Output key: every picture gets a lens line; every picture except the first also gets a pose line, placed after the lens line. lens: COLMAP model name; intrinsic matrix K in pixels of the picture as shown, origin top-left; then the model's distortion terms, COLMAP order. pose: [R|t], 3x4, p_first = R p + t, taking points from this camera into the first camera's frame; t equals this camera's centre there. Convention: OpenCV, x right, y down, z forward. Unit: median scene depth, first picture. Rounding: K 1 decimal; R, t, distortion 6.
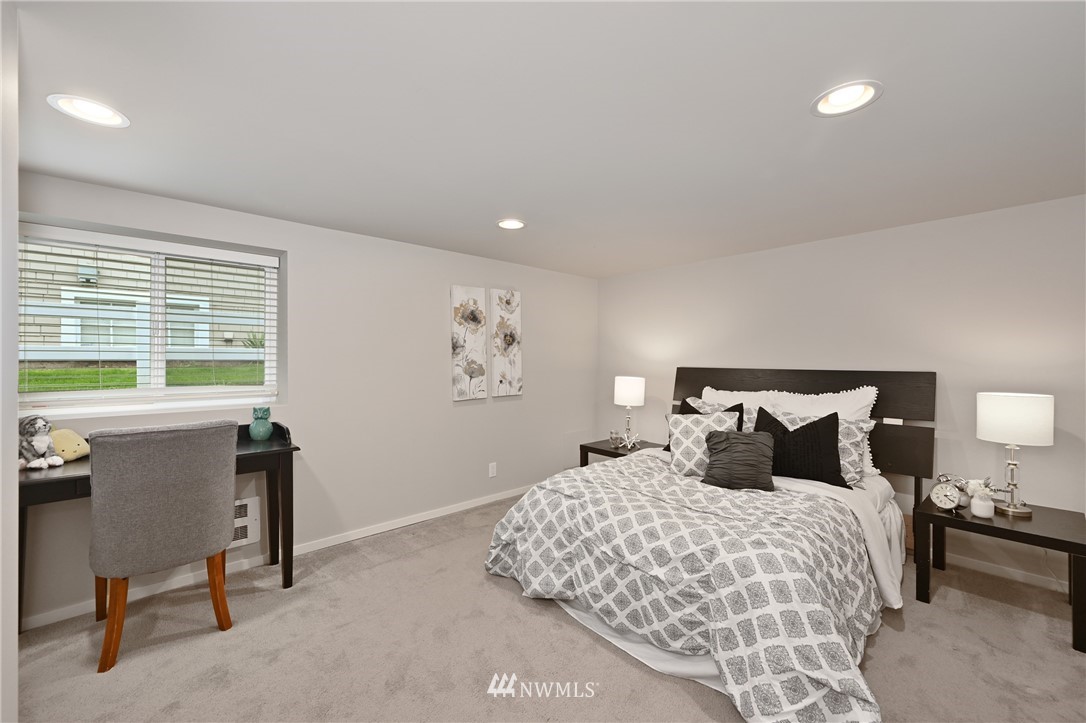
lens RADIAL K [[441.4, 0, 541.0], [0, 441.4, 362.3], [0, 0, 1]] dist [0.001328, -0.000805]
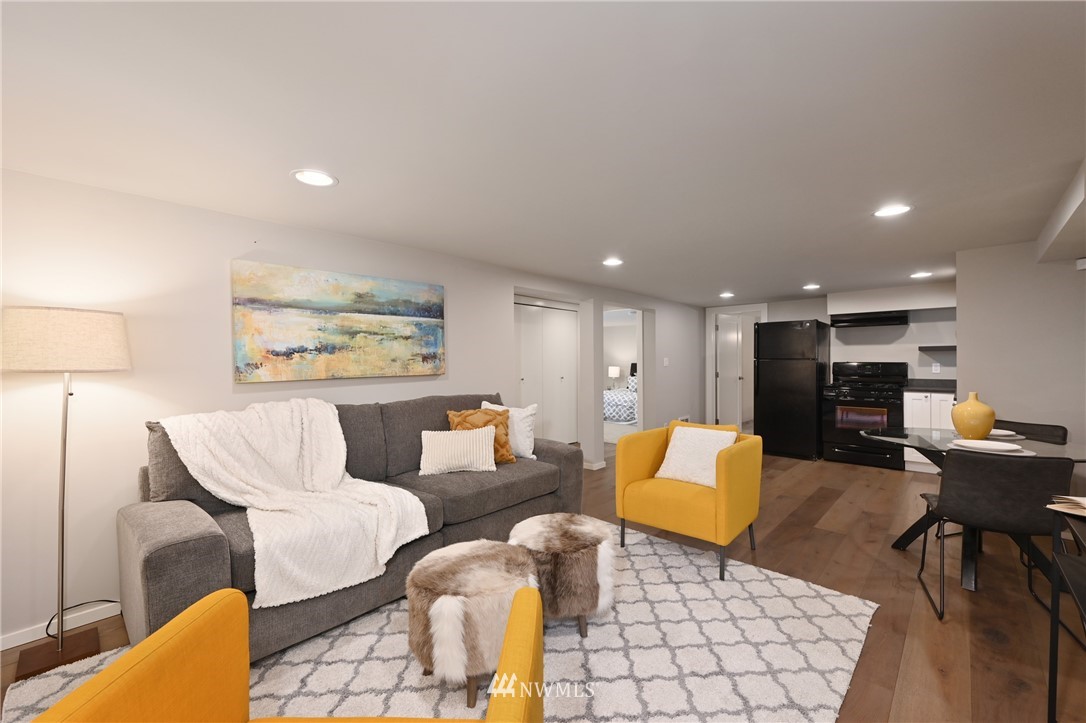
lens RADIAL K [[441.4, 0, 544.3], [0, 441.4, 365.8], [0, 0, 1]] dist [0.001328, -0.000805]
pose [[0.996588, -0.004010, 0.082443, -0.923642], [0.003209, 0.999946, 0.009848, 0.000788], [-0.082478, -0.009550, 0.996547, -3.421593]]
